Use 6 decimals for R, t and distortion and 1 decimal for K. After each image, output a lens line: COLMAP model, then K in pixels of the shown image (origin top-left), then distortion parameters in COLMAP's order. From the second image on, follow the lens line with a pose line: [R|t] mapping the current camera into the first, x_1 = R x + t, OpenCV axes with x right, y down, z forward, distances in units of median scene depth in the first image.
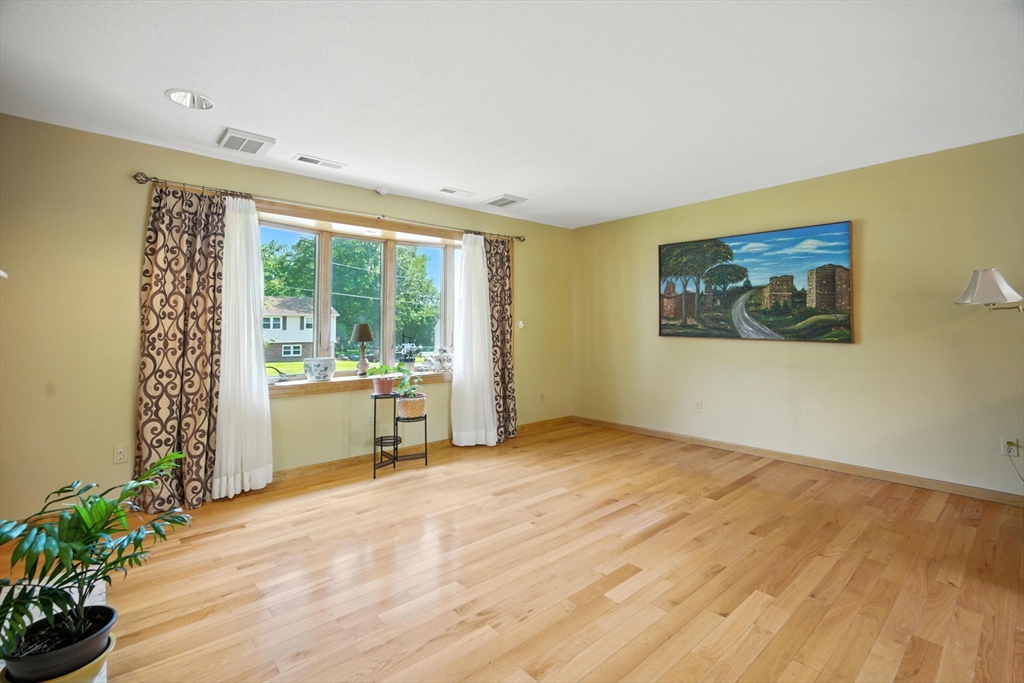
lens RADIAL K [[458.0, 0, 505.6], [0, 458.0, 329.5], [0, 0, 1]] dist [-0.002935, -0.000156]
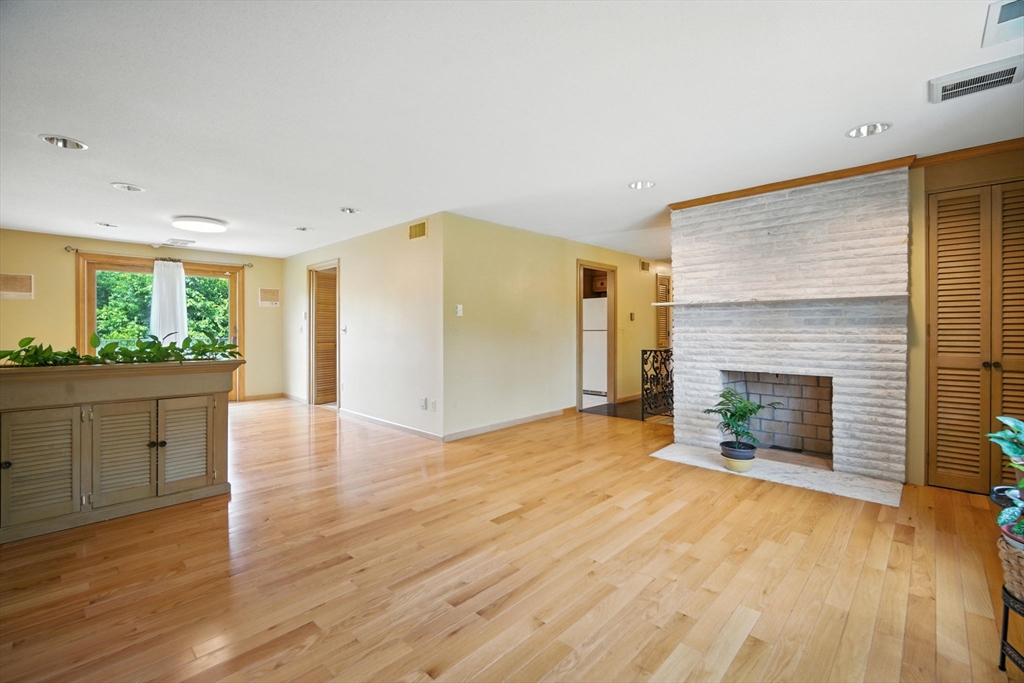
lens RADIAL K [[458.0, 0, 505.6], [0, 458.0, 329.5], [0, 0, 1]] dist [-0.002935, -0.000156]
pose [[-0.995714, 0.007559, -0.092173, 0.313799], [0.007691, 0.999970, -0.001072, -0.002975], [0.092162, -0.001776, -0.995742, 1.933959]]
